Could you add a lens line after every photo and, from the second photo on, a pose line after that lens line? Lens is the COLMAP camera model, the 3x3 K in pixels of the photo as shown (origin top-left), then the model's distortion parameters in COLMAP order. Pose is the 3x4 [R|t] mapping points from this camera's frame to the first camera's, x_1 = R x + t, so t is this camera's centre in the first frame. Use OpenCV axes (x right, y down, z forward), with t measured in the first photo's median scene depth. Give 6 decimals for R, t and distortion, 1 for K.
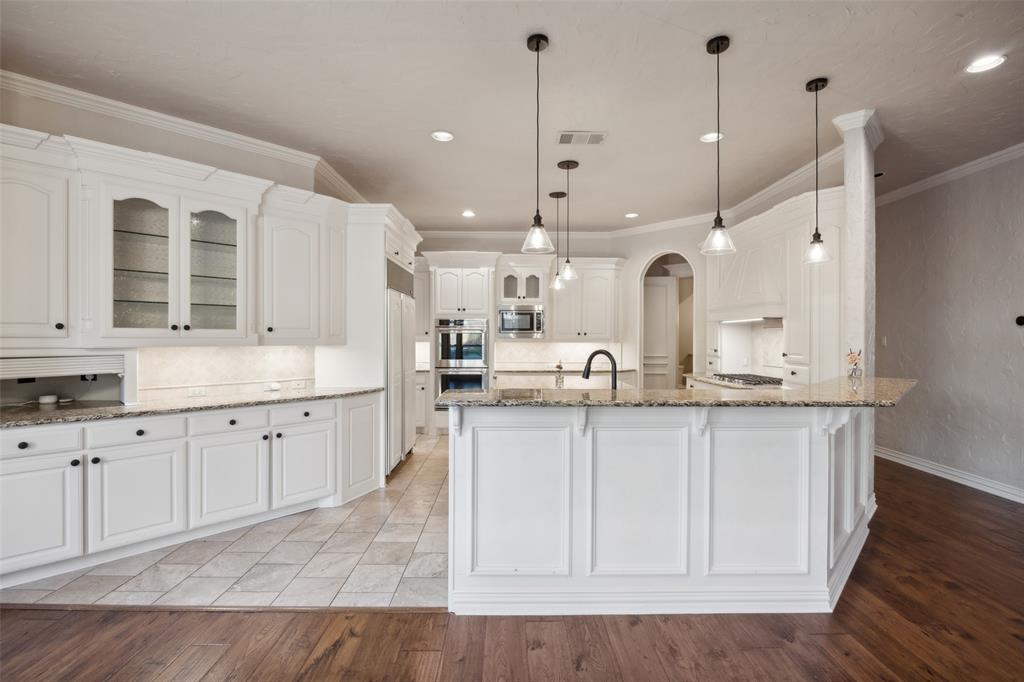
lens RADIAL K [[457.0, 0, 512.0], [0, 457.0, 341.0], [0, 0, 1]] dist [-0.003270, -0.000687]
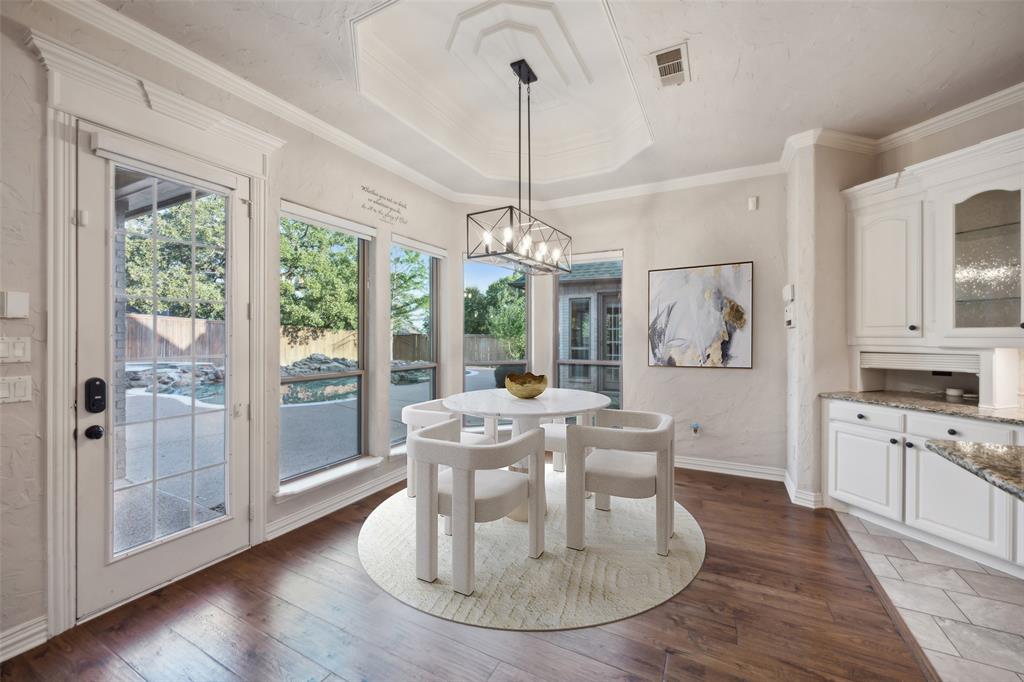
lens RADIAL K [[406.1, 0, 508.6], [0, 406.1, 336.6], [0, 0, 1]] dist [-0.000340, -0.000121]
pose [[-0.470889, -0.002907, -0.882188, 0.451683], [-0.007255, 0.999974, 0.000577, -0.002308], [0.882163, 0.006672, -0.470897, 0.586512]]
